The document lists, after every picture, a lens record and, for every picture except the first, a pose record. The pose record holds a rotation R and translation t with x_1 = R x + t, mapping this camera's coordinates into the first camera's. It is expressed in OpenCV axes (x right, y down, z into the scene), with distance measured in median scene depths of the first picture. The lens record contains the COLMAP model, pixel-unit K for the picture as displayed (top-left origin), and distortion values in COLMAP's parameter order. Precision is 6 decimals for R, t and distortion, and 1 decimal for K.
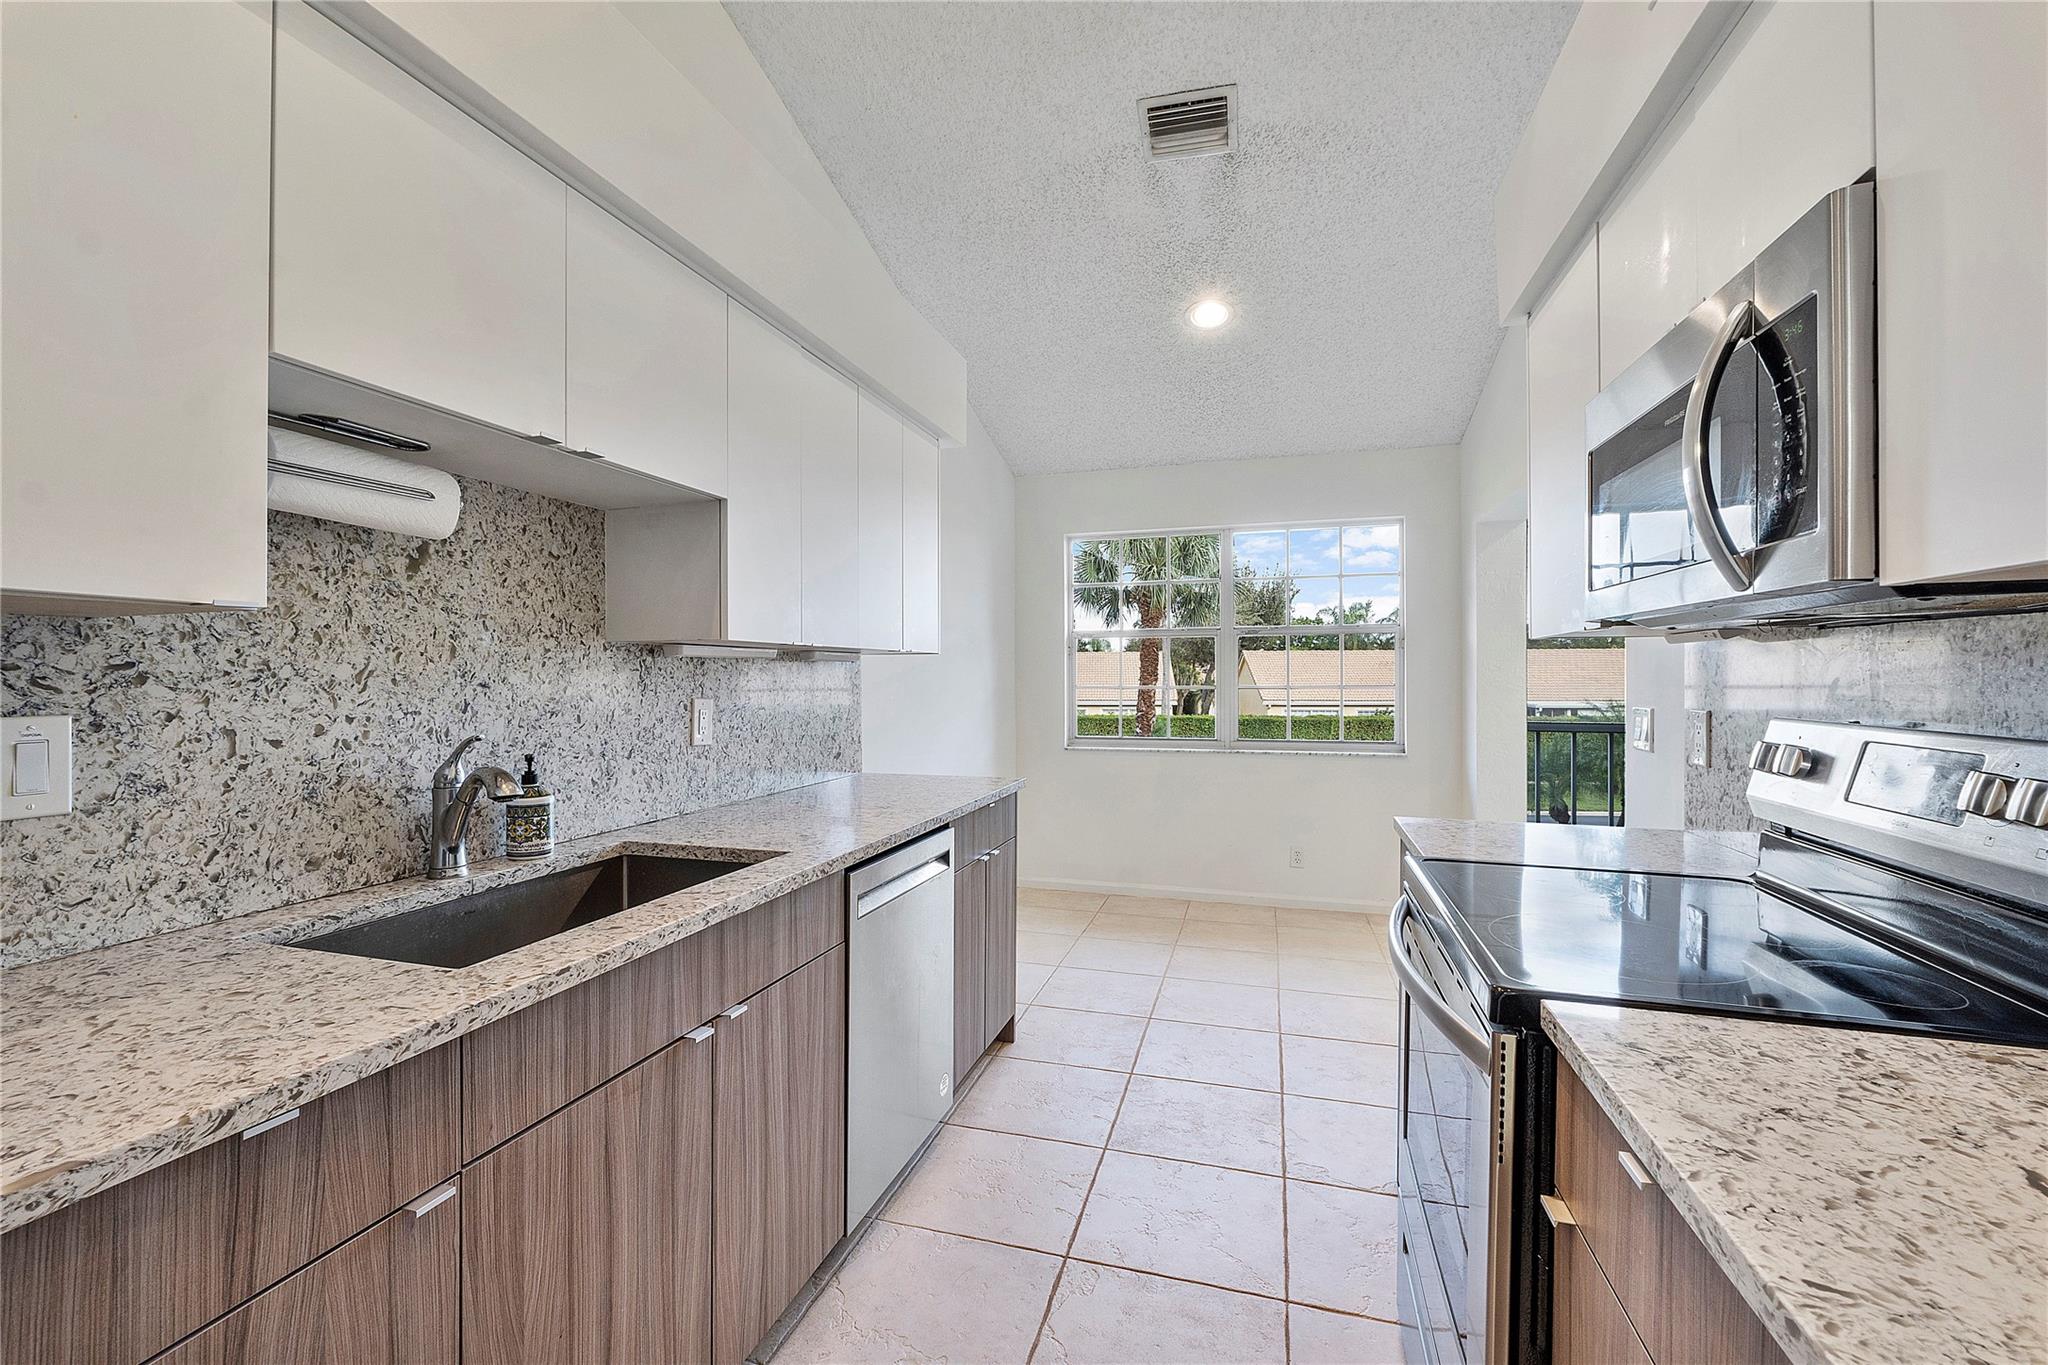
lens RADIAL K [[875.7, 0, 1013.4], [0, 875.7, 681.9], [0, 0, 1]] dist [-0.007174, -0.000176]
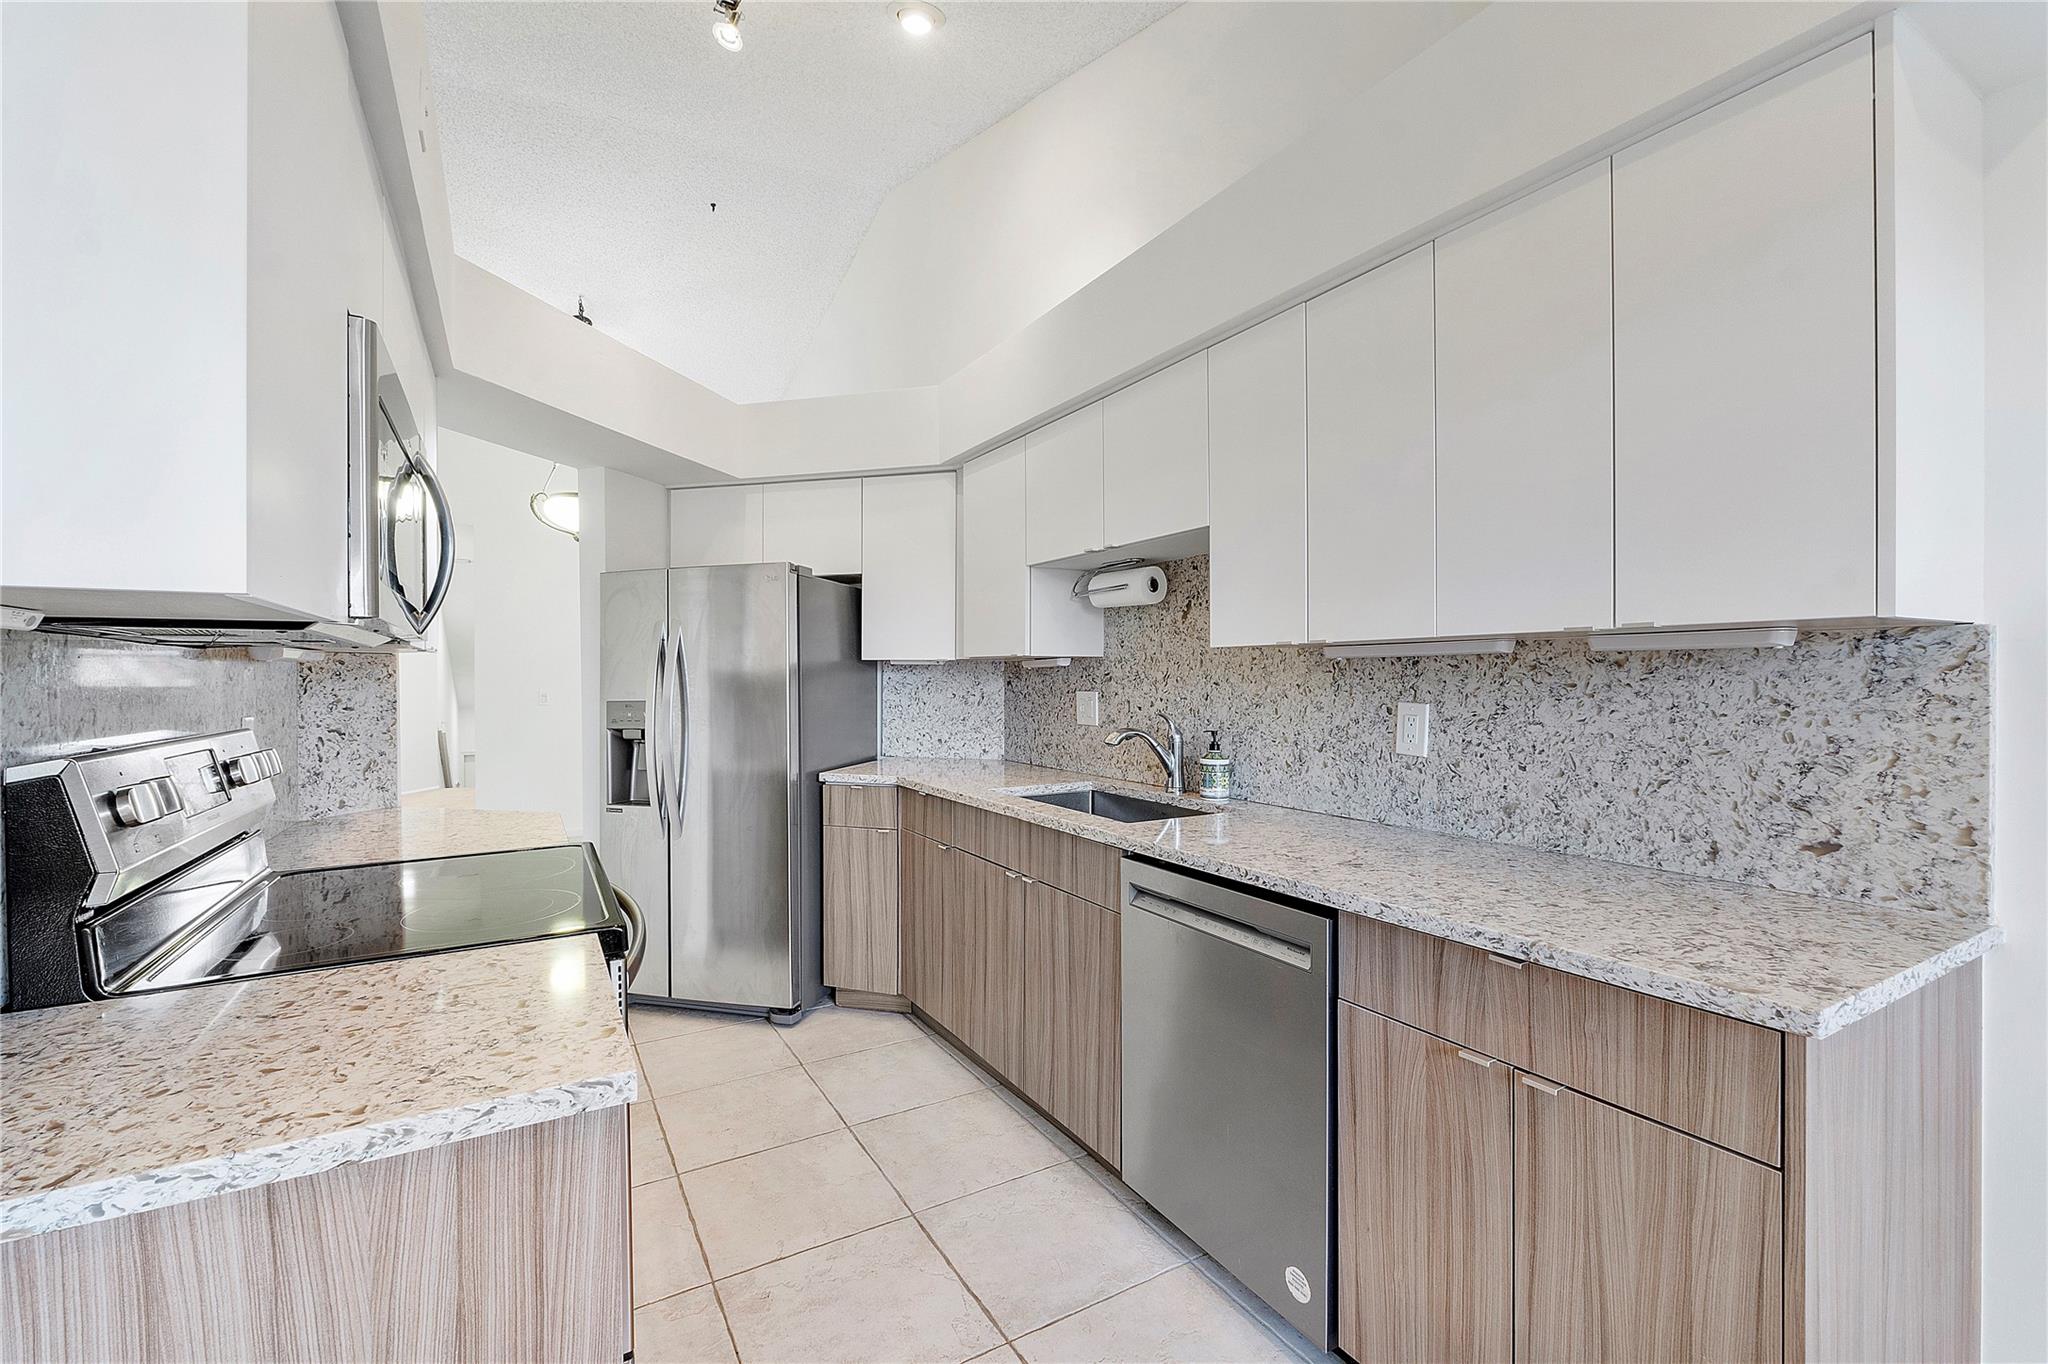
lens RADIAL K [[875.7, 0, 1010.3], [0, 875.7, 671.1], [0, 0, 1]] dist [-0.007174, -0.000176]
pose [[-0.690202, -0.002392, -0.723613, 0.670208], [-0.001204, 0.999997, -0.002158, -0.012609], [0.723615, -0.000618, -0.690203, 1.554679]]
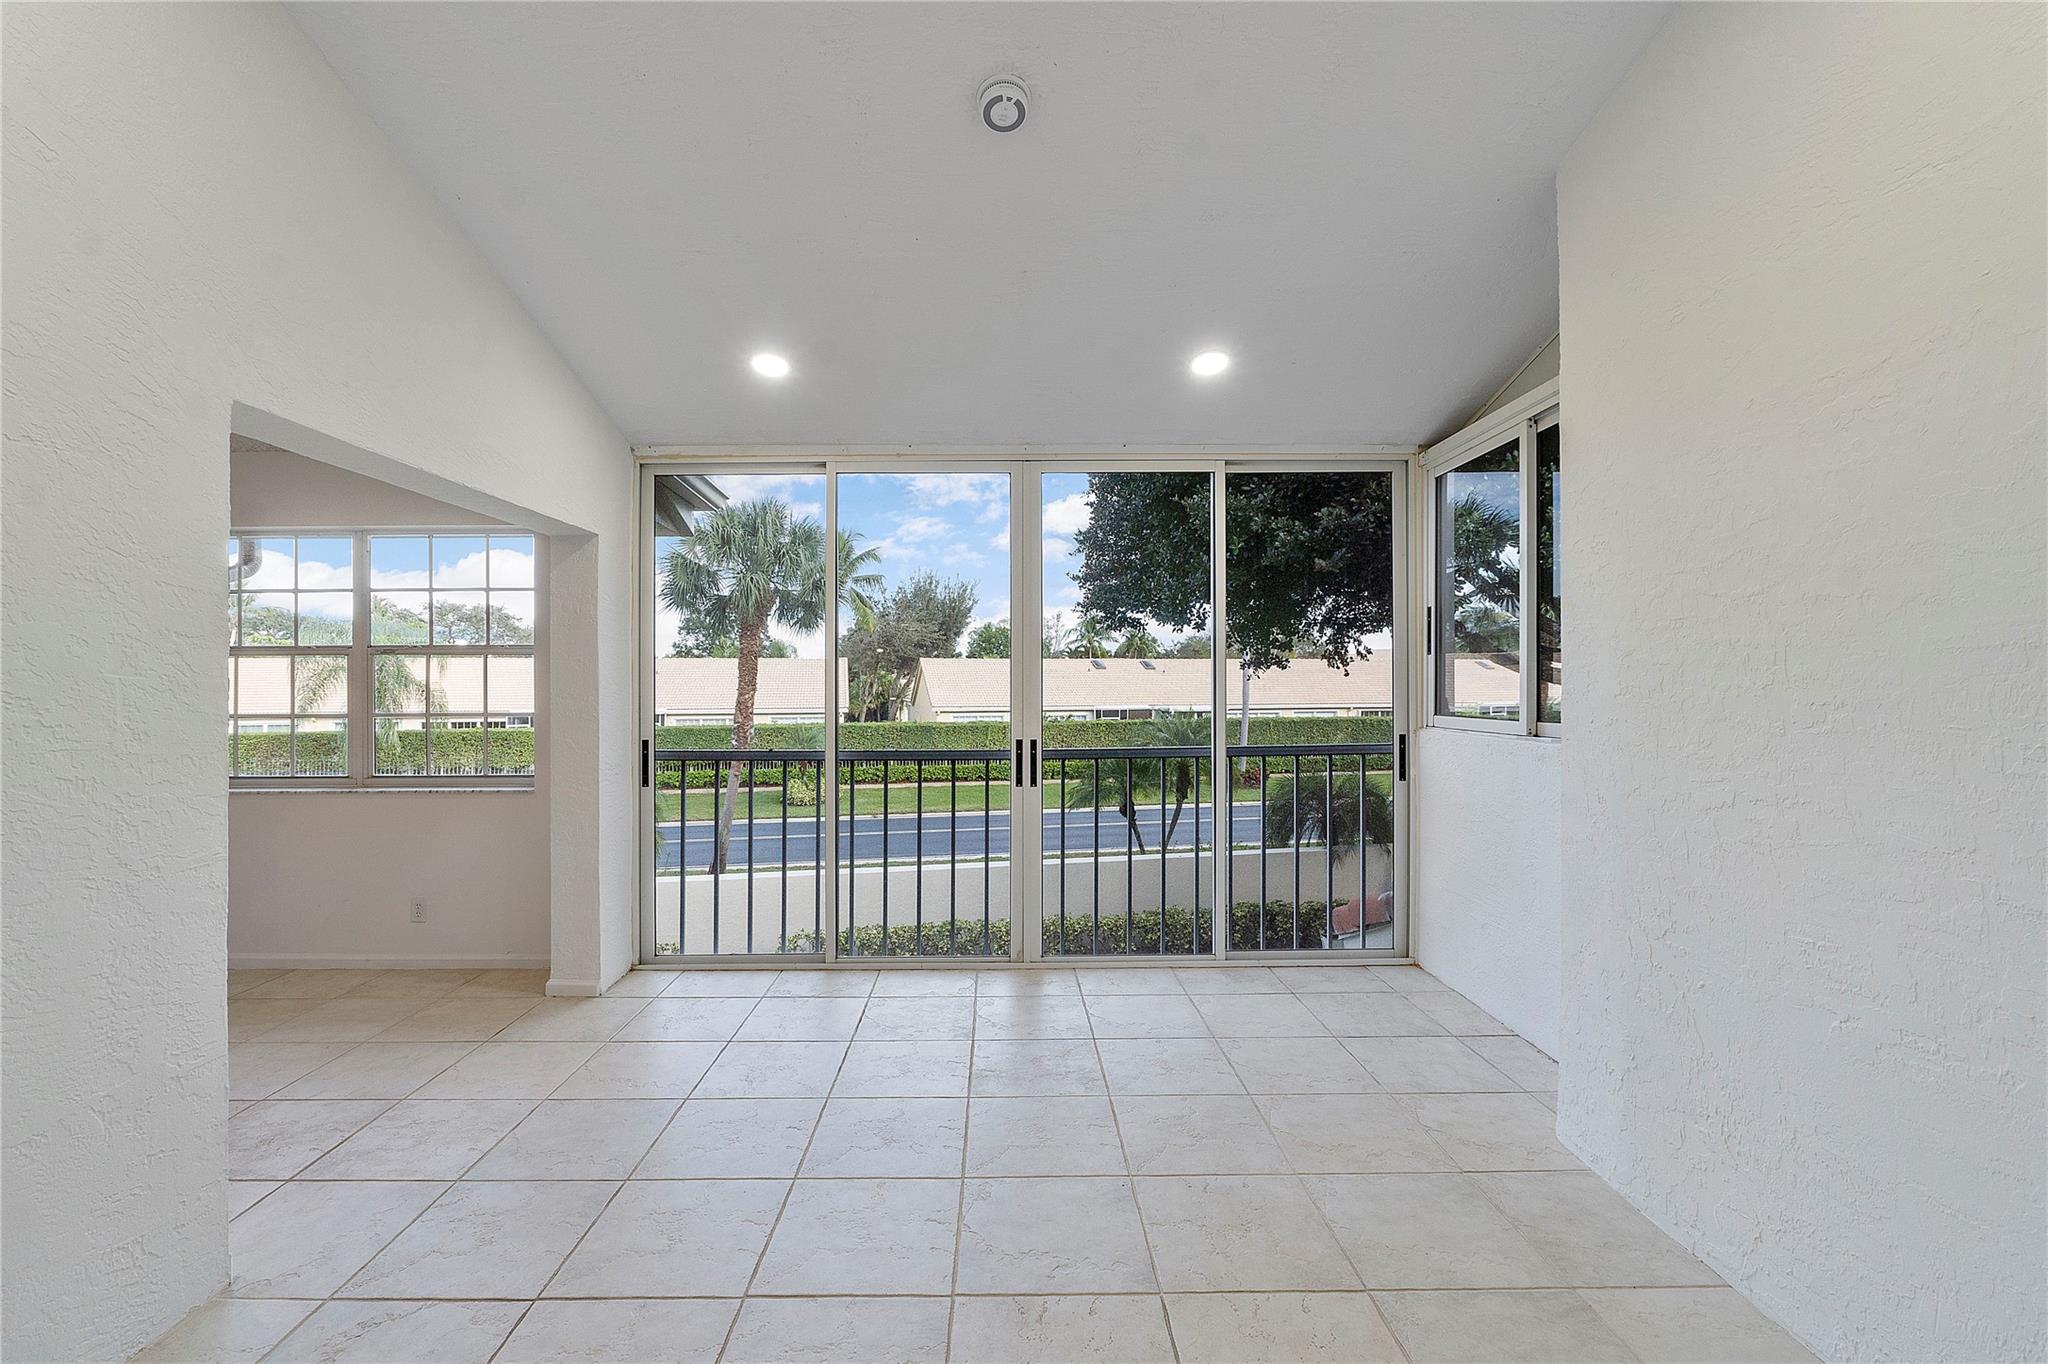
lens RADIAL K [[875.7, 0, 1008.9], [0, 875.7, 666.5], [0, 0, 1]] dist [-0.007174, -0.000176]
pose [[0.955091, 0.003777, 0.296290, 1.526293], [0.003377, 0.999715, -0.023627, -0.042354], [-0.296294, 0.023567, 0.954806, 0.001938]]
